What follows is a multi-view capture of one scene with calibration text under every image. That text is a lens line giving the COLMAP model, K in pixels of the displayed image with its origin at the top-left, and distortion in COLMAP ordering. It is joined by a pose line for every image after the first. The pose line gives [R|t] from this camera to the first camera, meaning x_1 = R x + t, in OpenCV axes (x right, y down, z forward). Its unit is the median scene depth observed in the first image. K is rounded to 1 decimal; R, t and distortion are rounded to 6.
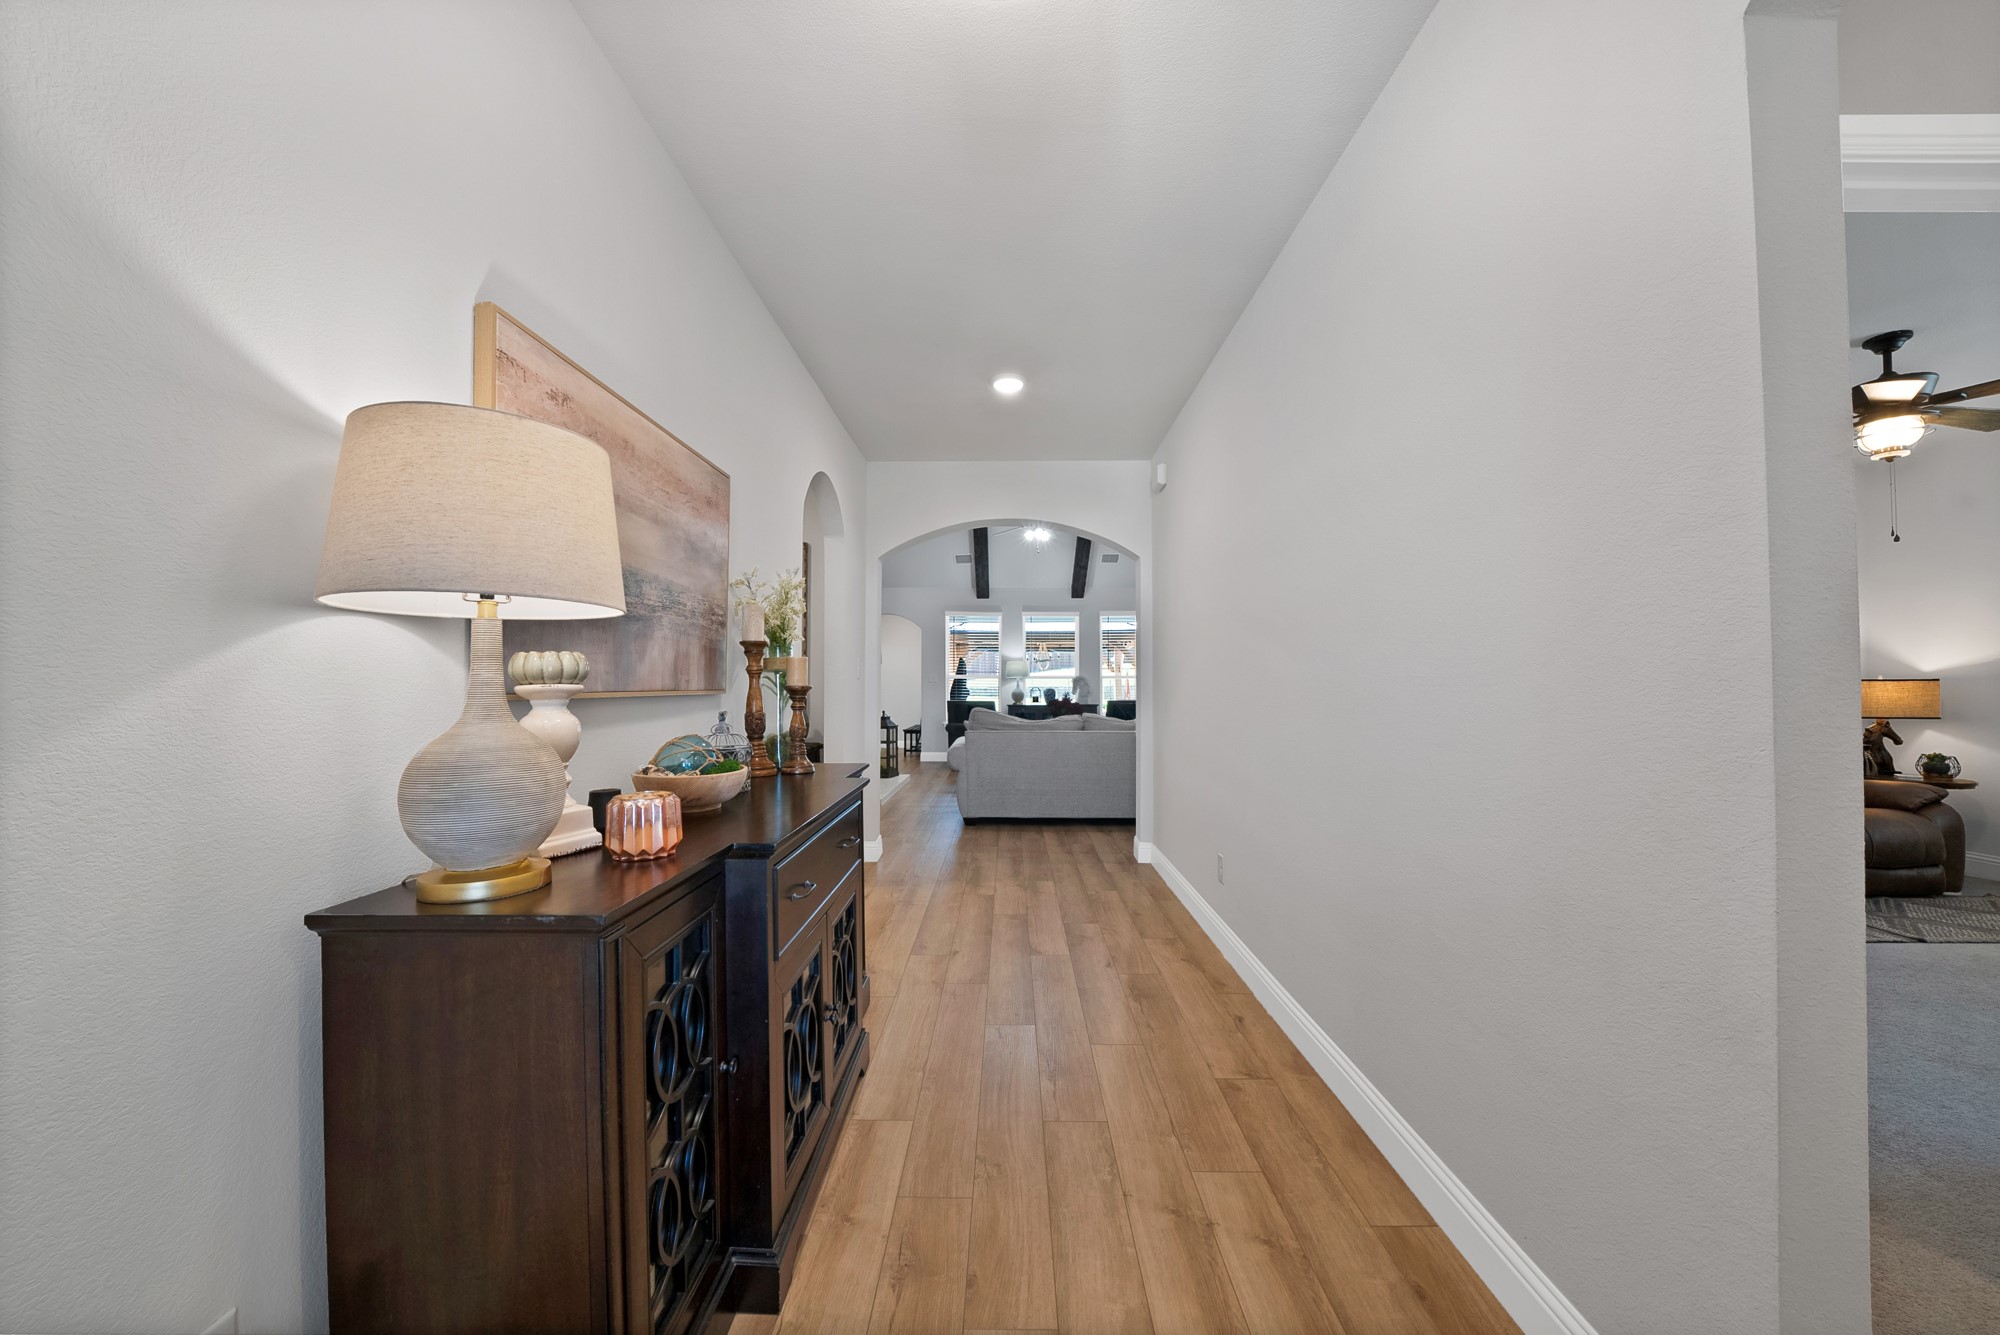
lens RADIAL K [[723.1, 0, 994.3], [0, 723.1, 675.6], [0, 0, 1]] dist [-0.014287, 0.000231]
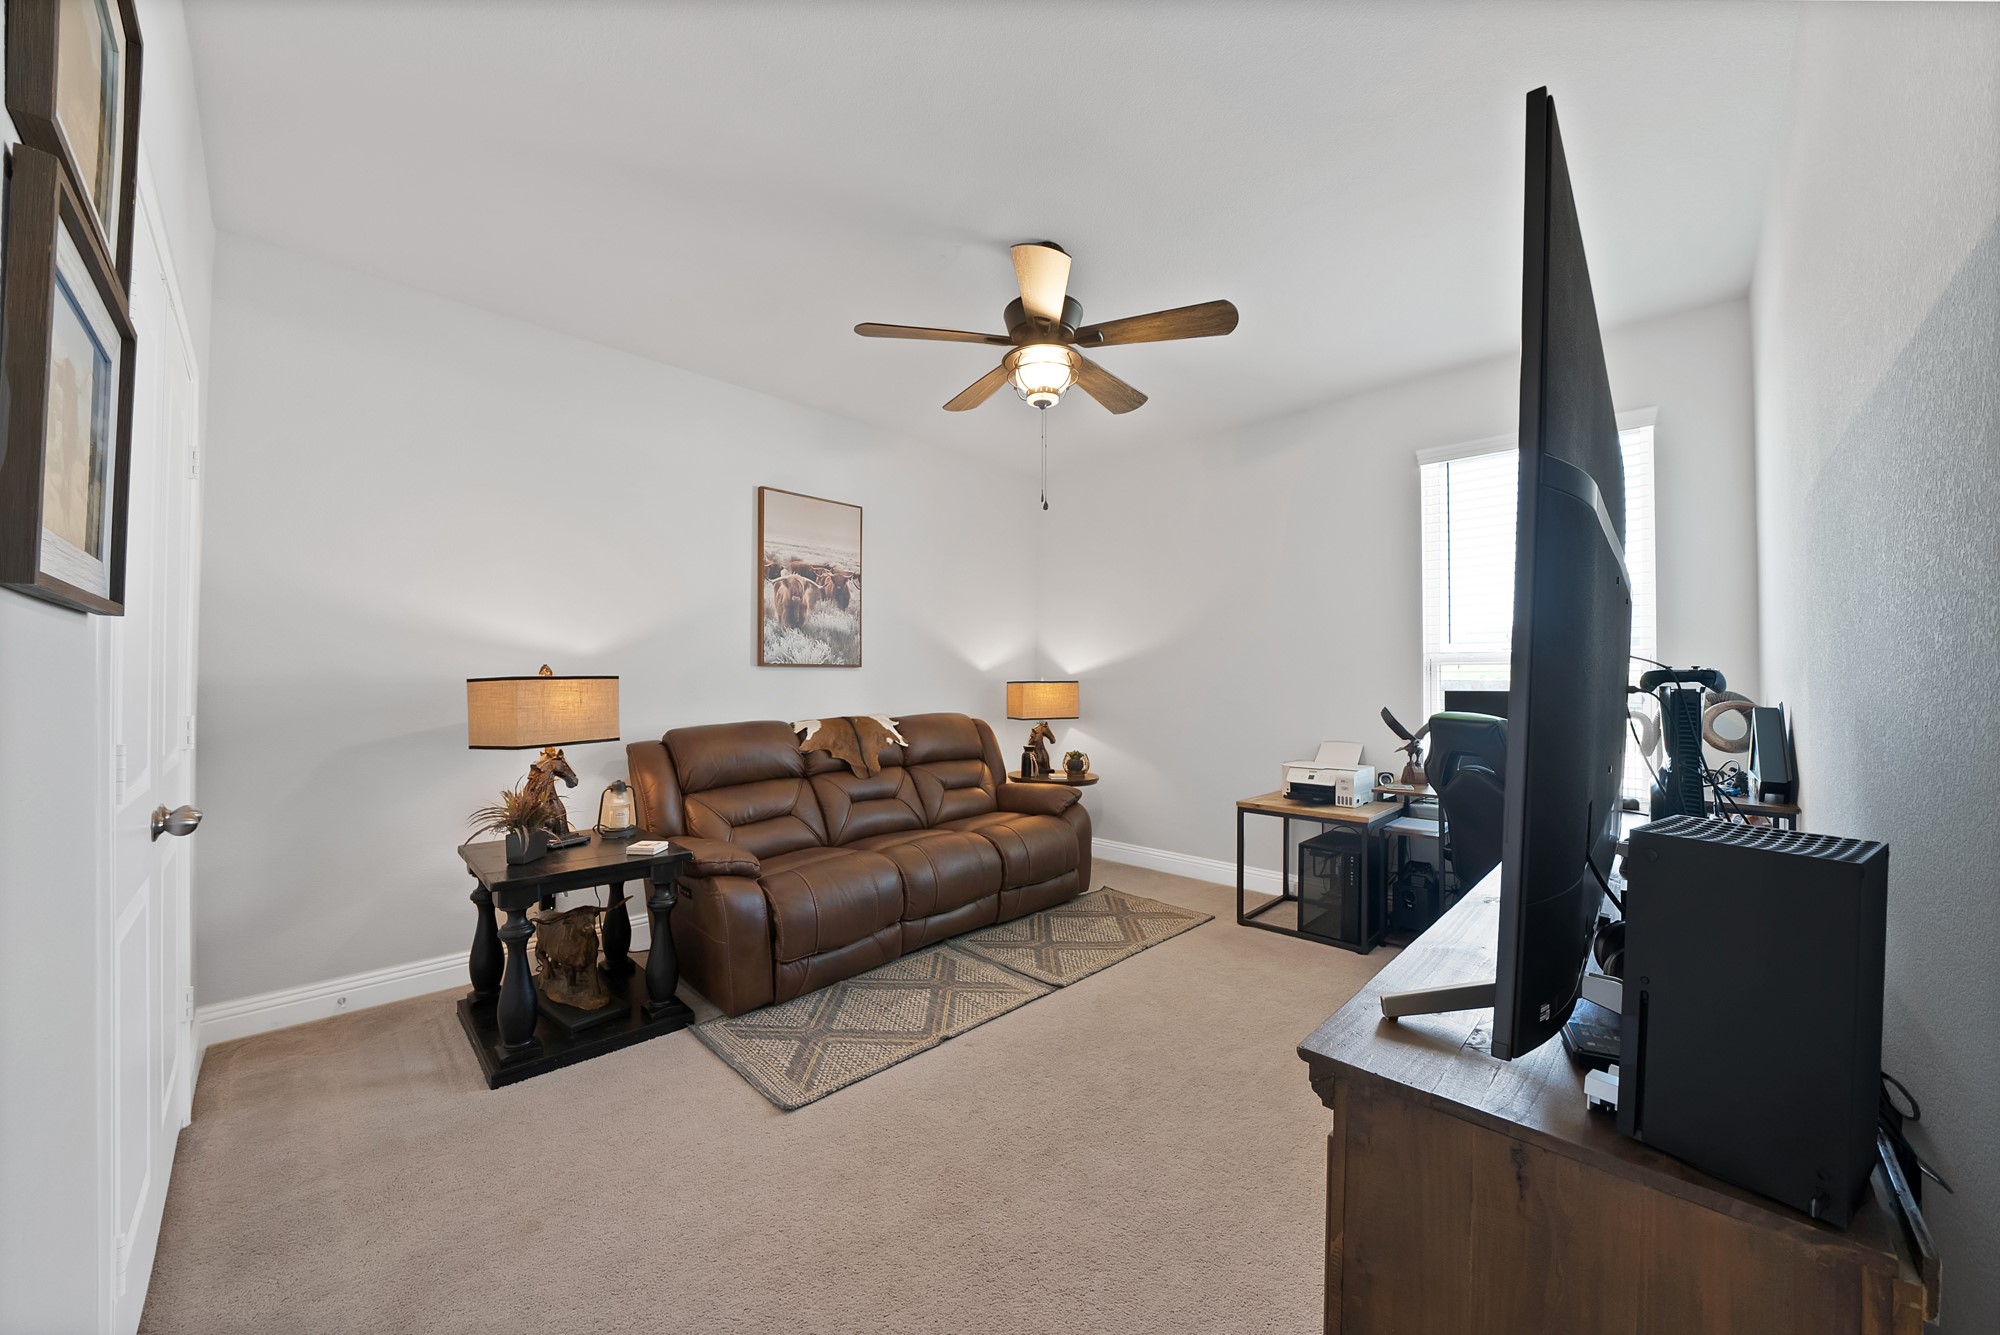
lens RADIAL K [[723.1, 0, 994.3], [0, 723.1, 675.6], [0, 0, 1]] dist [-0.014287, 0.000231]
pose [[0.688310, 0.015546, 0.725250, 0.494847], [-0.016014, 0.999852, -0.006234, 0.004555], [-0.725240, -0.007323, 0.688457, 0.365006]]
